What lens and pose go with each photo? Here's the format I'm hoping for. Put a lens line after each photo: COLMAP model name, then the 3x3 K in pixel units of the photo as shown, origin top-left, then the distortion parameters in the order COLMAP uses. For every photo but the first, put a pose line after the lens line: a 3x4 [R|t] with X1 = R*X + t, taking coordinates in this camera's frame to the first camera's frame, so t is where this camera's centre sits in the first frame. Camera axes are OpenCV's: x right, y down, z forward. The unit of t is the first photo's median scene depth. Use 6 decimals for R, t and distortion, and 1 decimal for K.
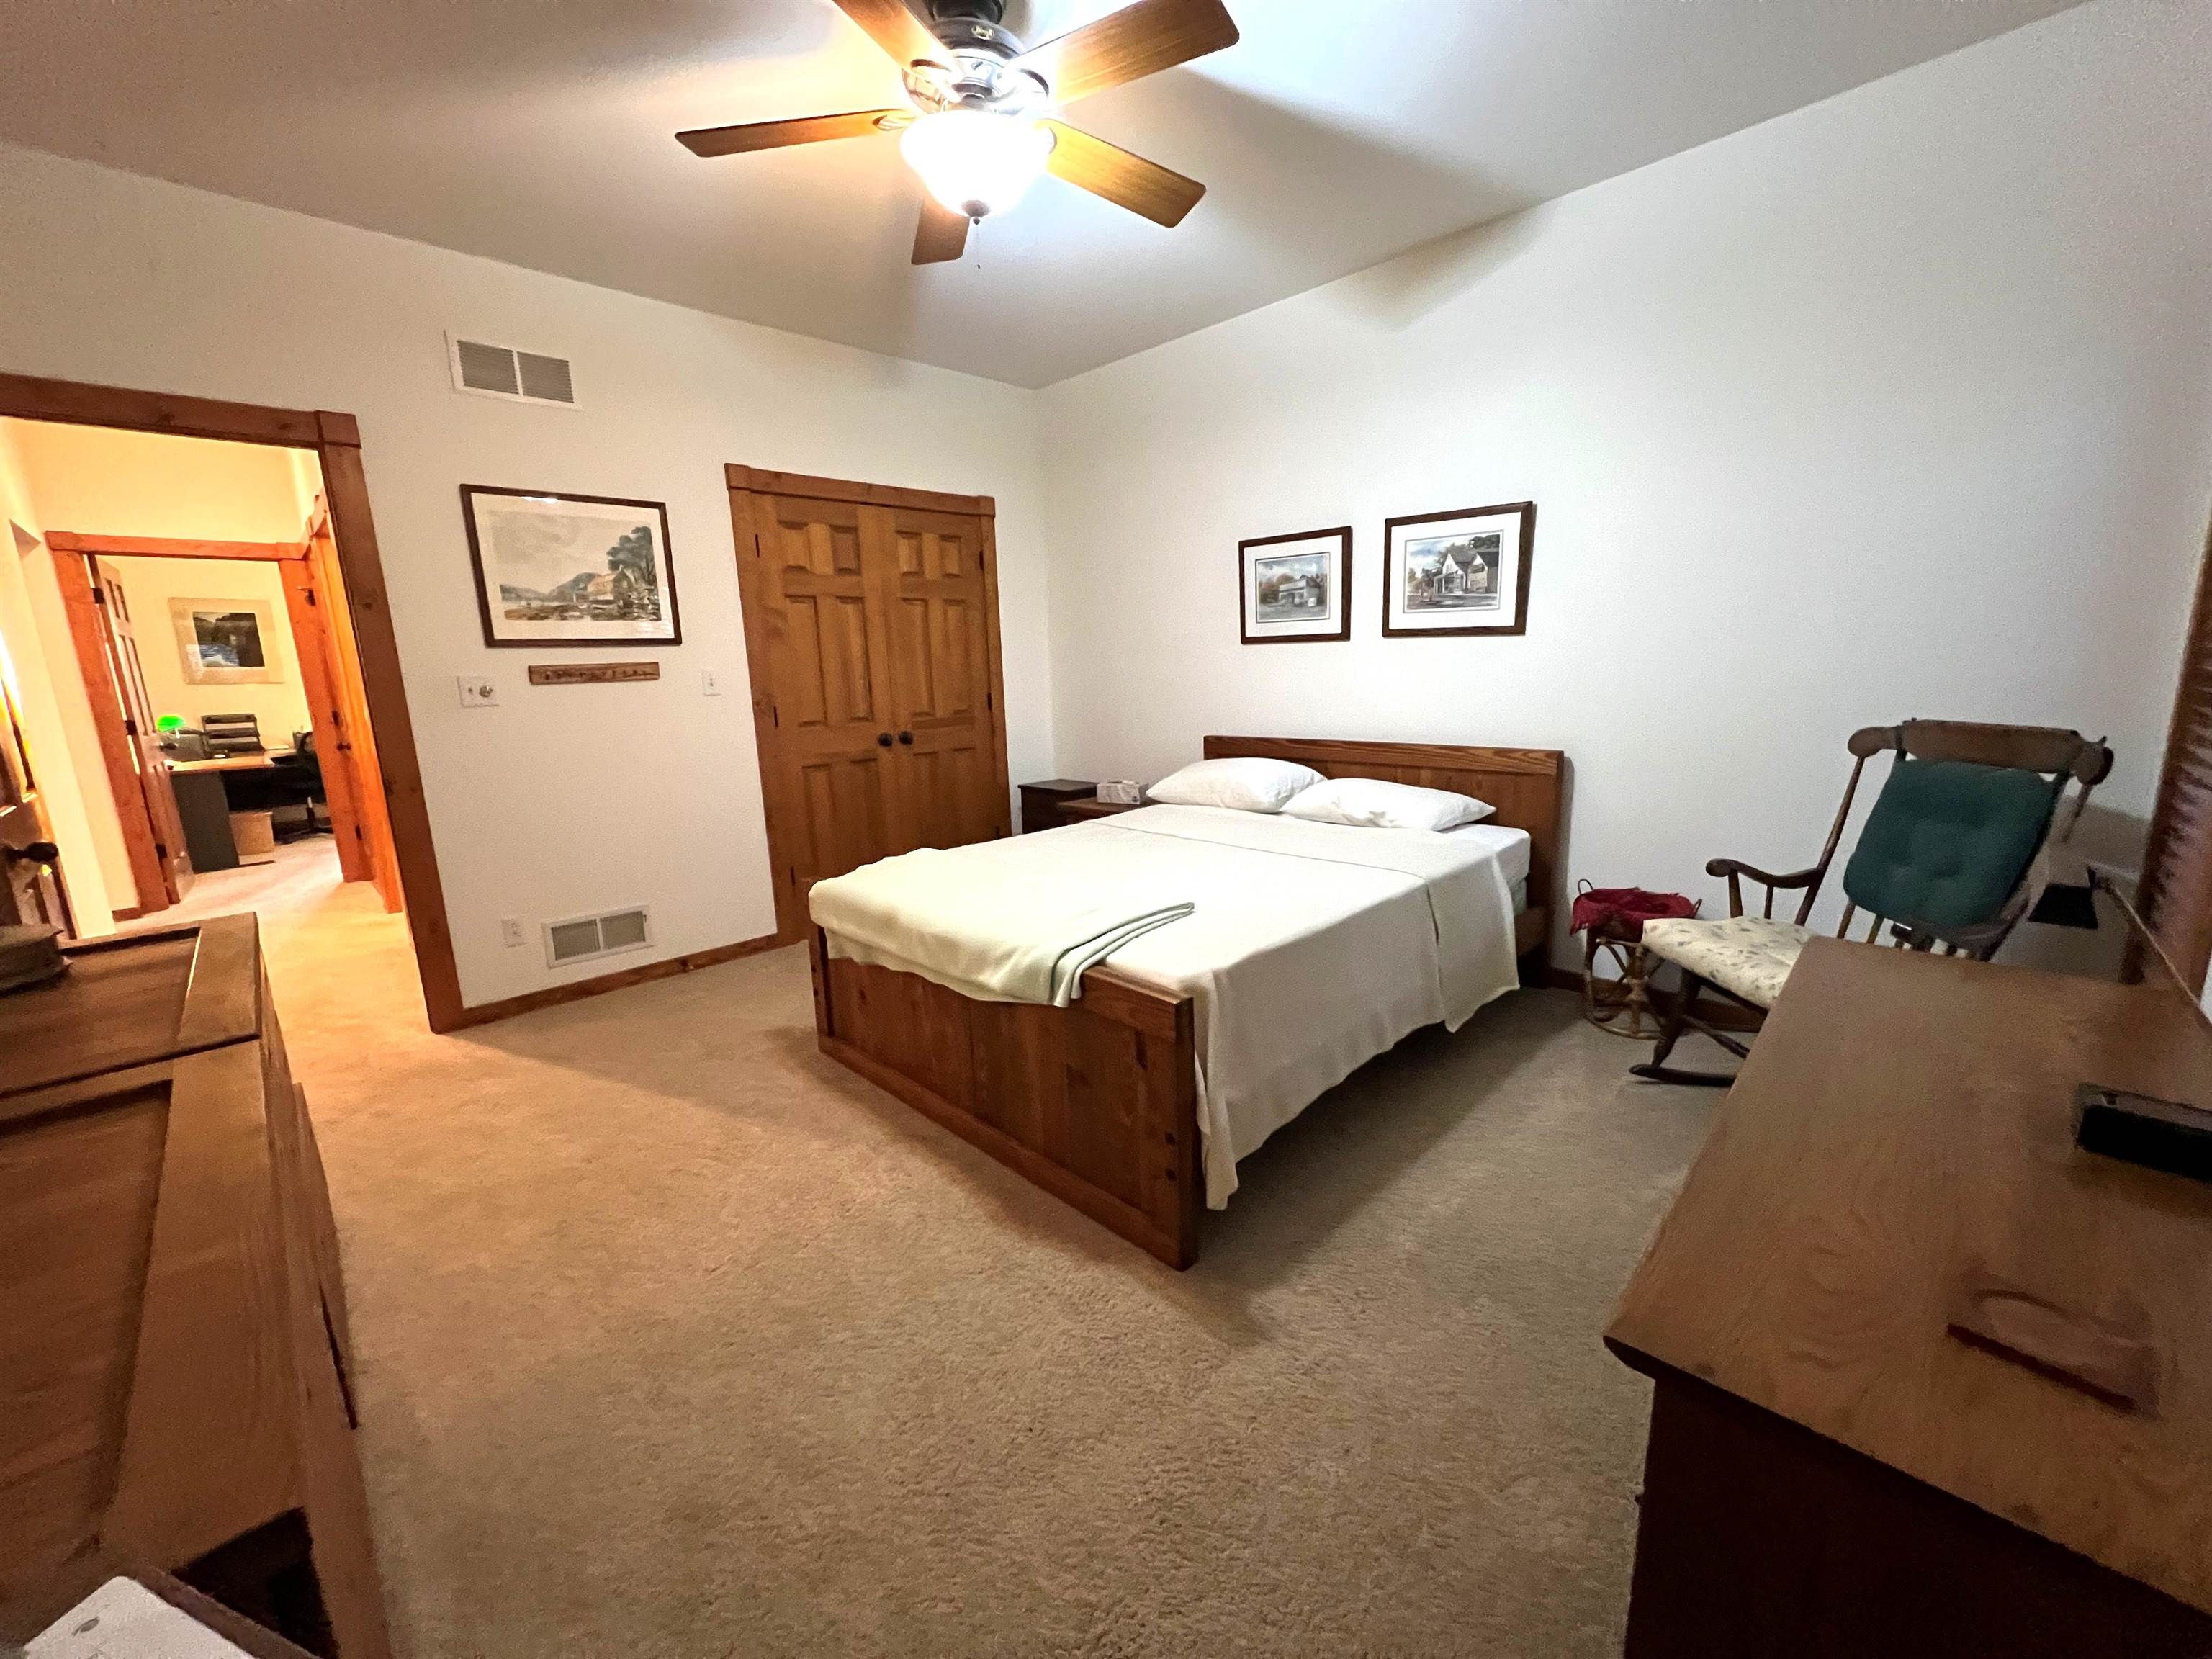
lens RADIAL K [[882.0, 0, 1112.2], [0, 882.0, 835.9], [0, 0, 1]] dist [0.002456, 0.000331]
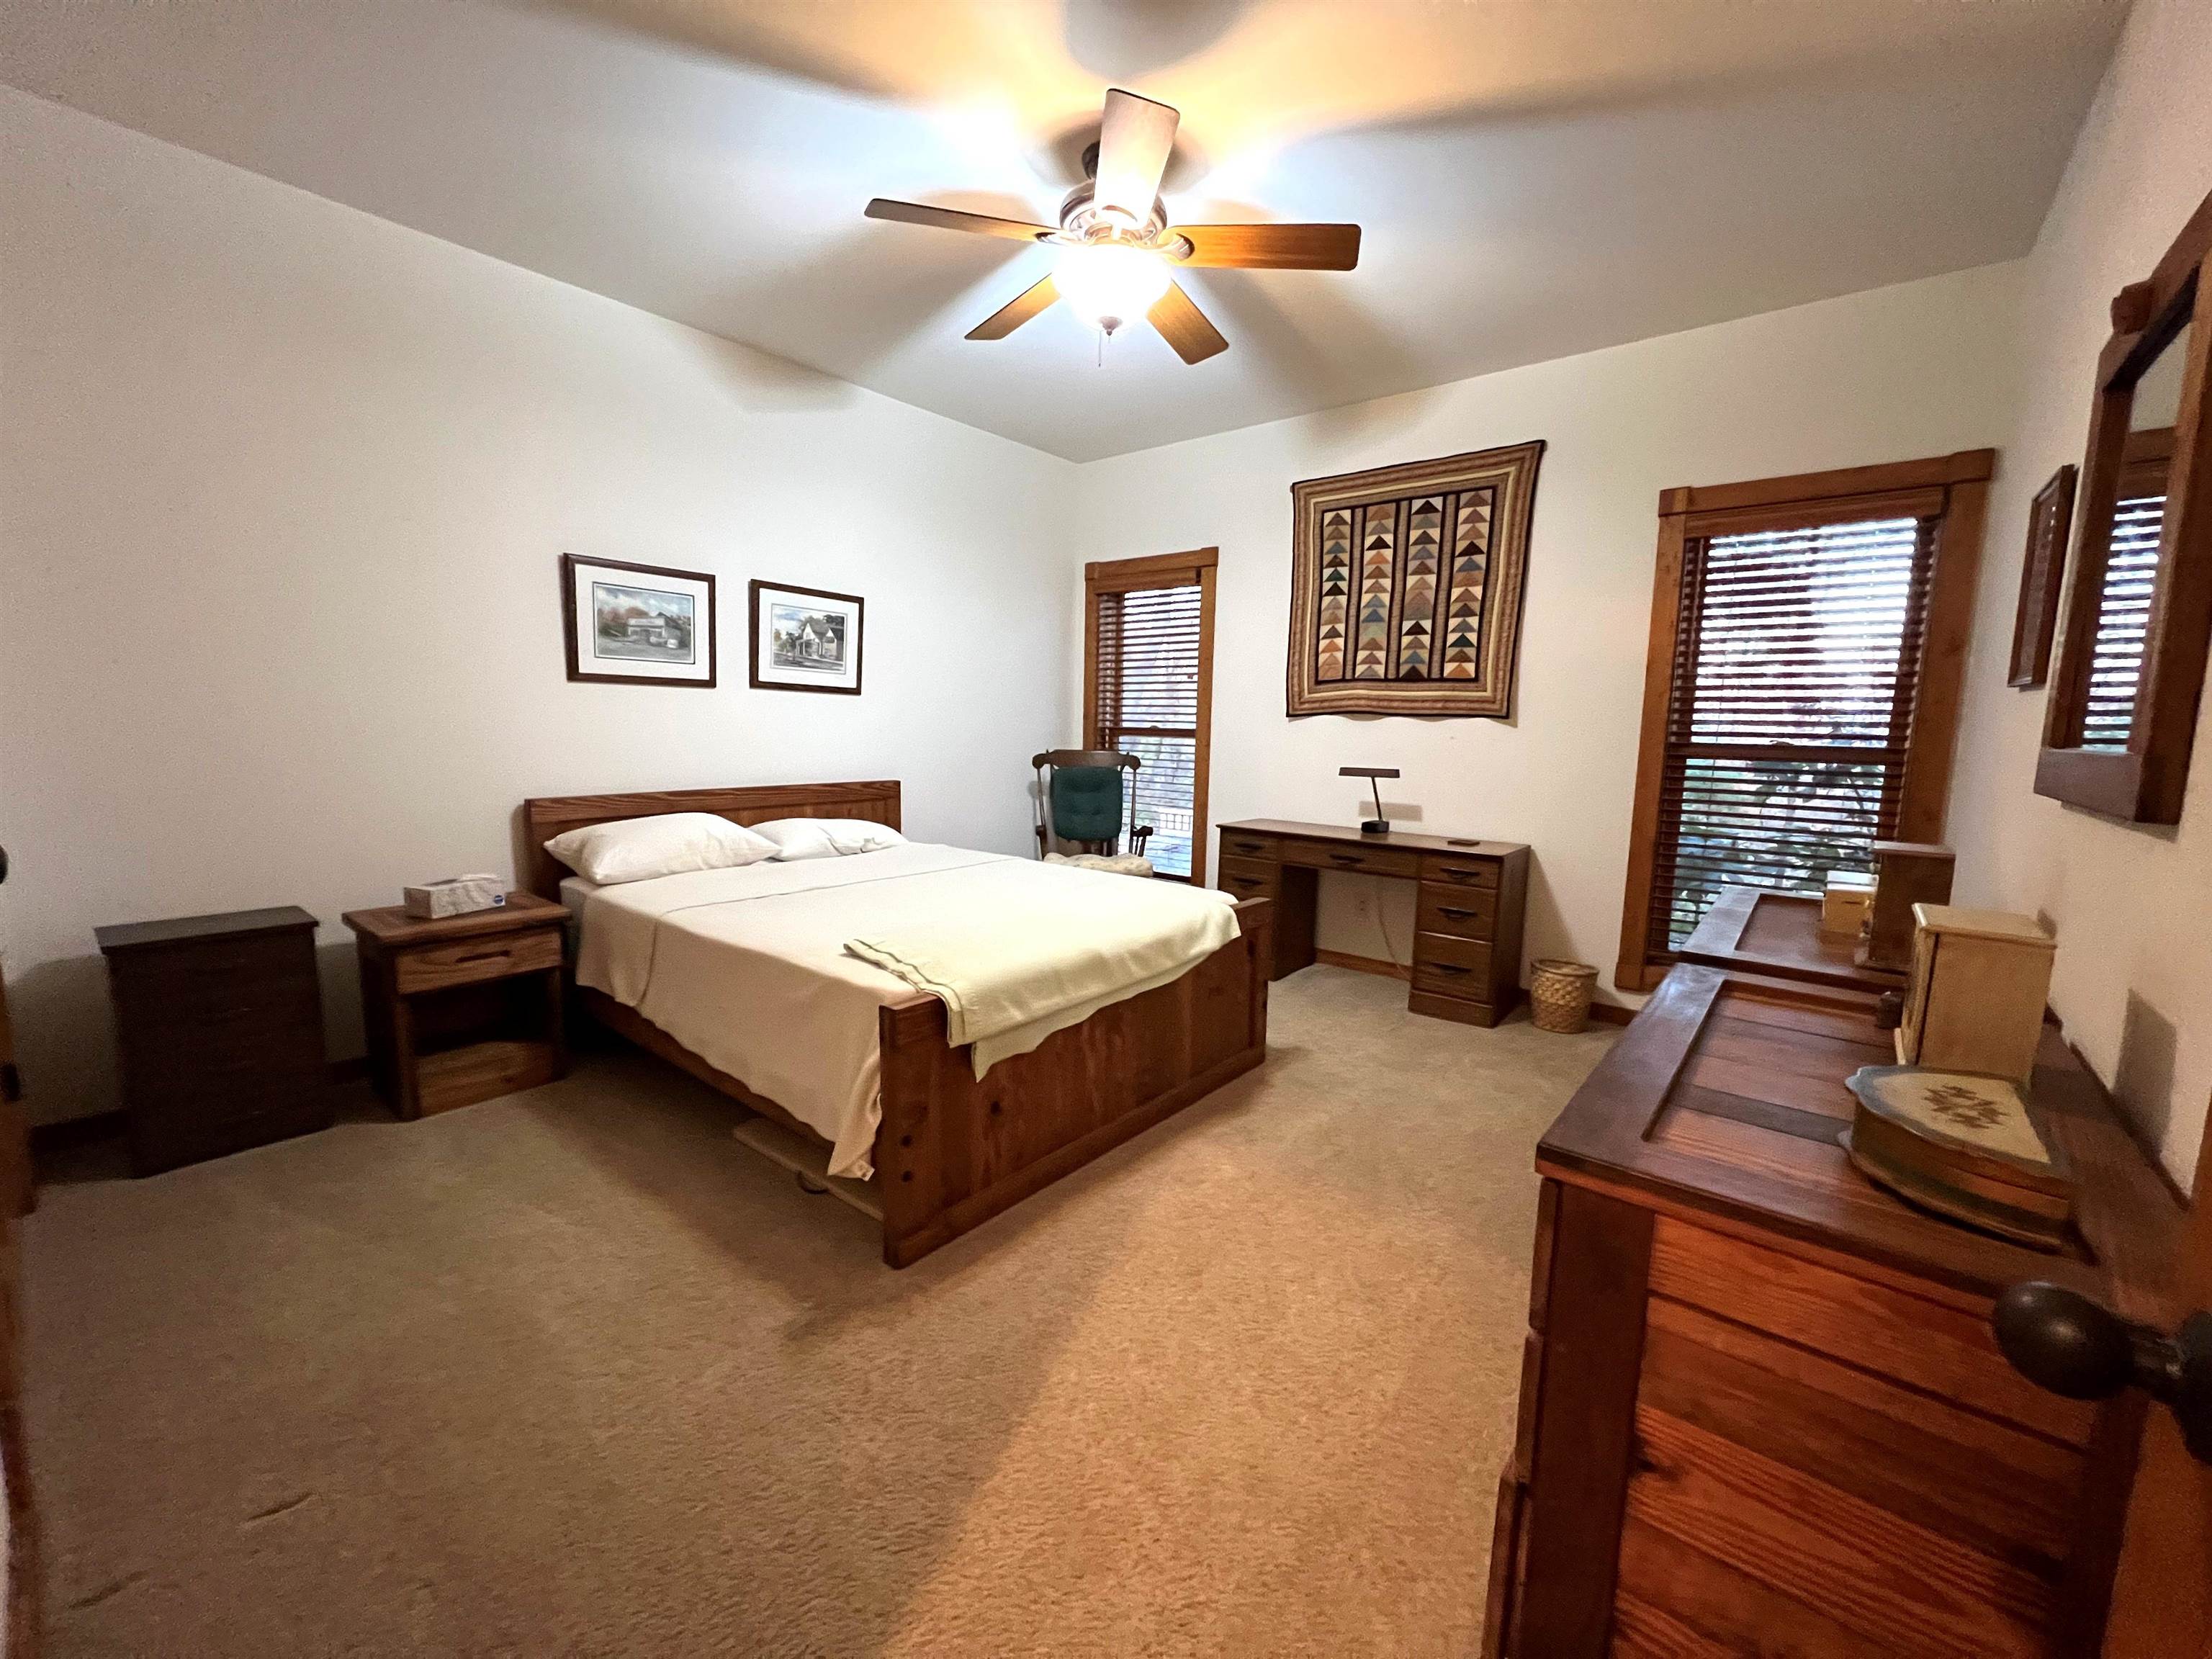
lens RADIAL K [[882.0, 0, 1107.5], [0, 882.0, 830.5], [0, 0, 1]] dist [0.002456, 0.000331]
pose [[-0.099093, -0.095955, 0.990441, -0.839987], [0.178276, 0.977524, 0.112540, -0.105576], [-0.978978, 0.187723, -0.079759, 0.731608]]
